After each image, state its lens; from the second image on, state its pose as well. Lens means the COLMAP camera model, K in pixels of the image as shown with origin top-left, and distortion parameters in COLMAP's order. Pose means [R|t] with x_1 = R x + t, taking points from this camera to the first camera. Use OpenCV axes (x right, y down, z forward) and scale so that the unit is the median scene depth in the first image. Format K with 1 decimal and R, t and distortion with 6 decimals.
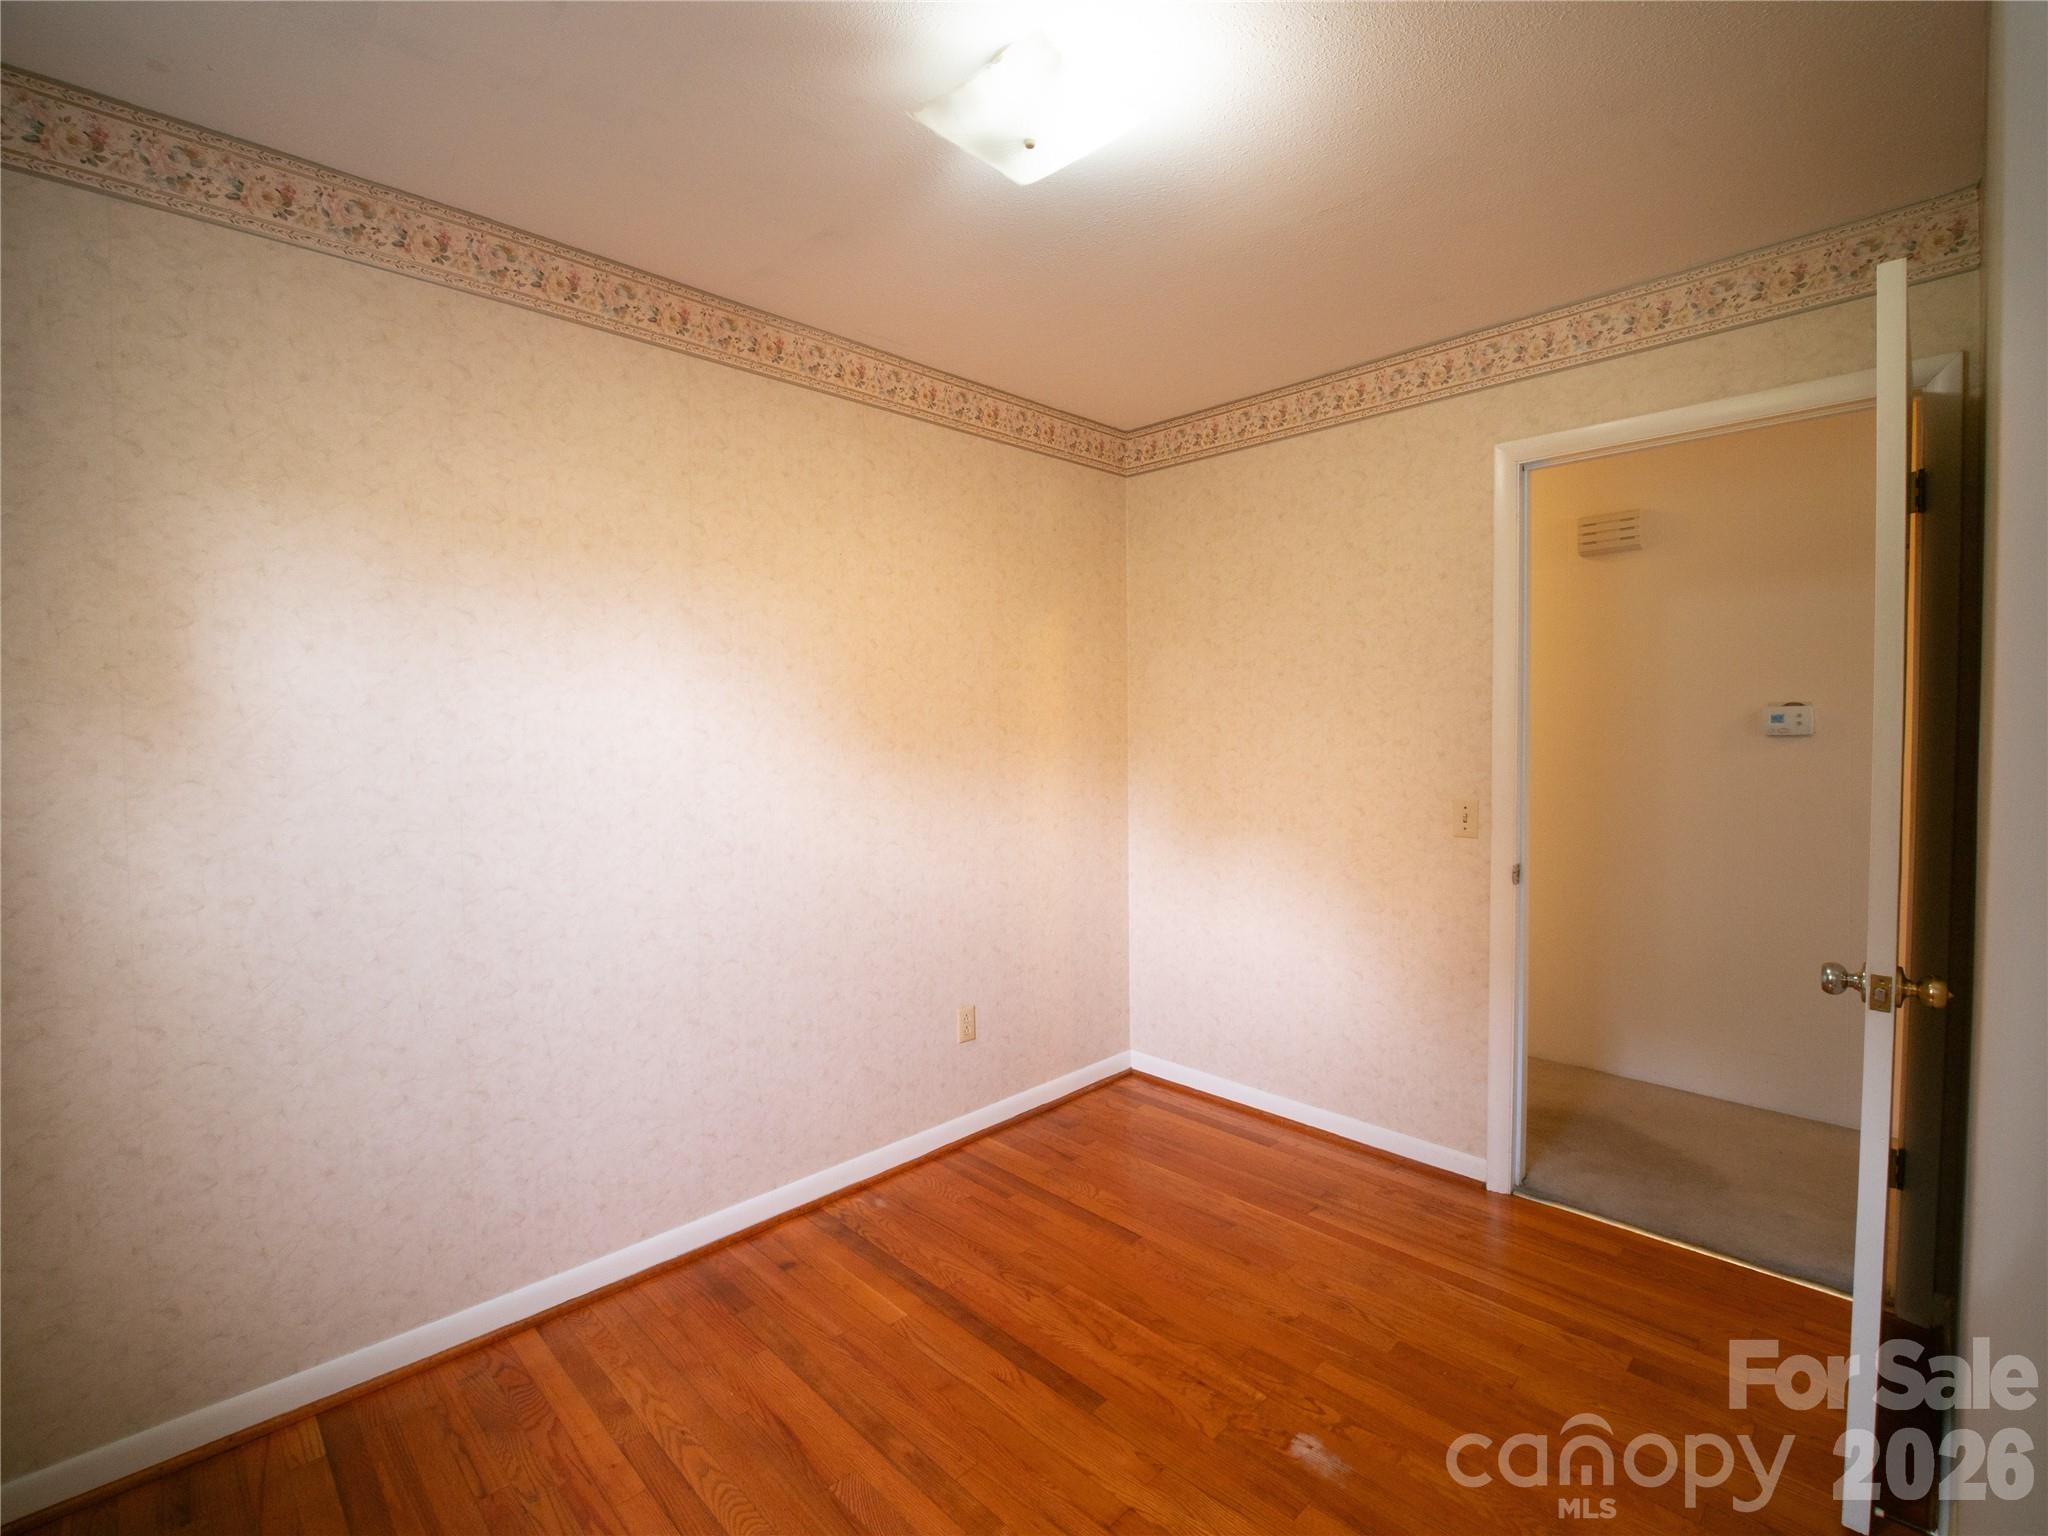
lens RADIAL K [[935.3, 0, 1024.0], [0, 935.3, 768.0], [0, 0, 1]] dist [-0.036938, -0.000061]
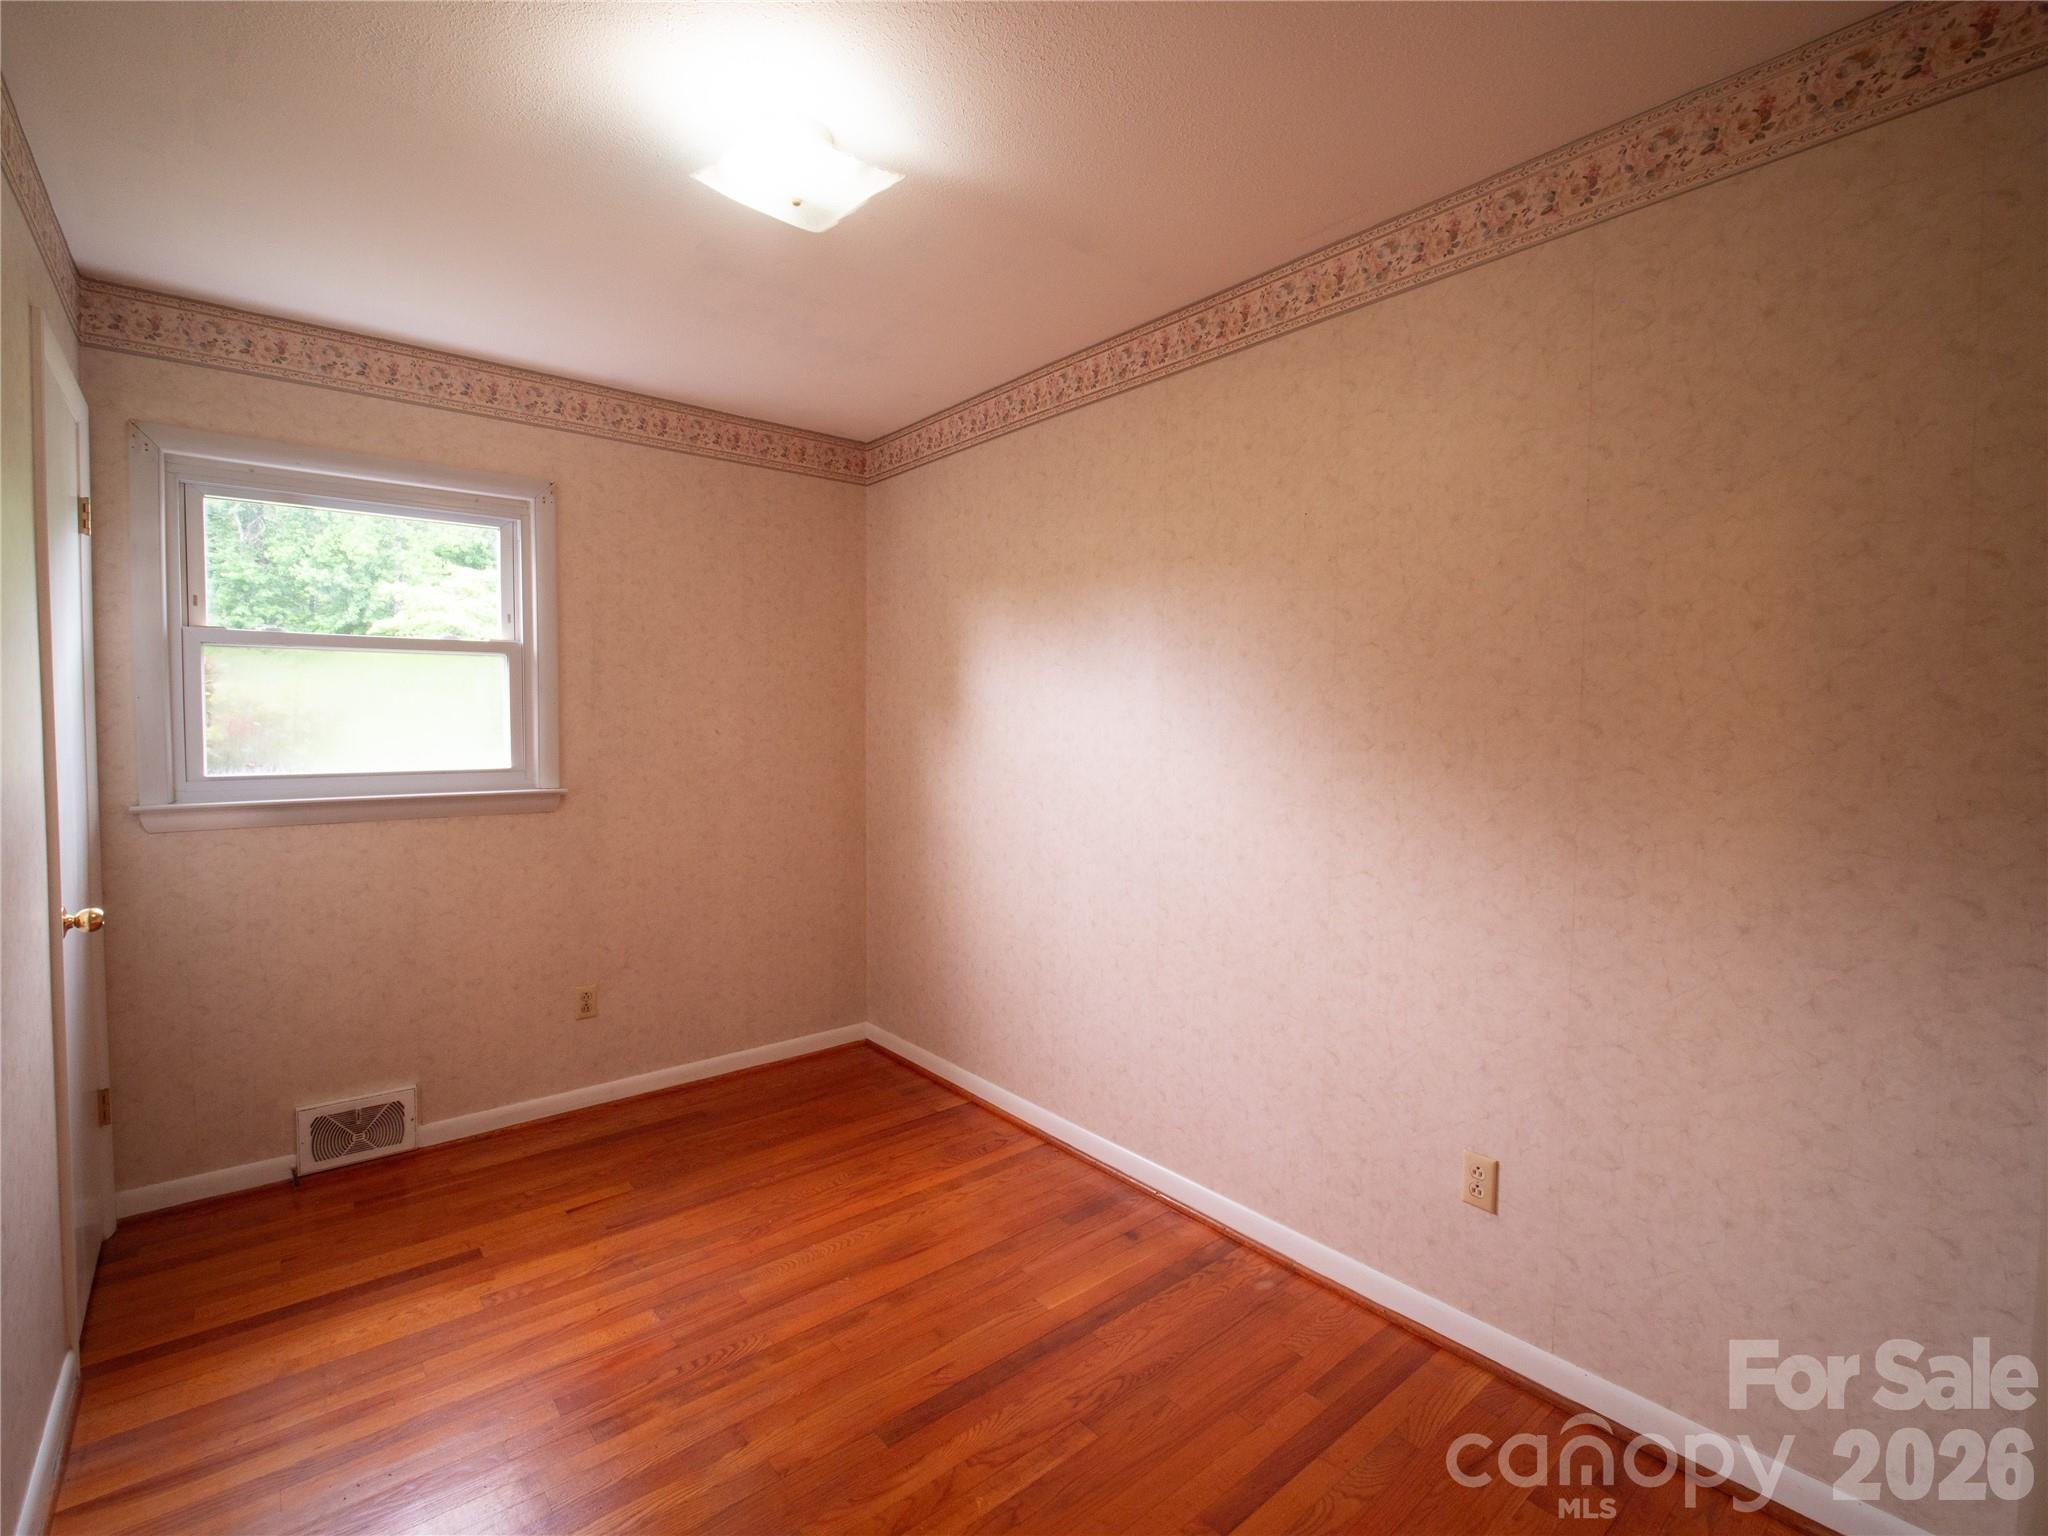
lens RADIAL K [[935.3, 0, 1024.0], [0, 935.3, 768.0], [0, 0, 1]] dist [-0.036938, -0.000061]
pose [[-0.101682, 0.060152, -0.992997, 0.879411], [-0.046270, 0.996804, 0.065120, -0.057277], [0.993740, 0.052568, -0.098574, 1.100546]]
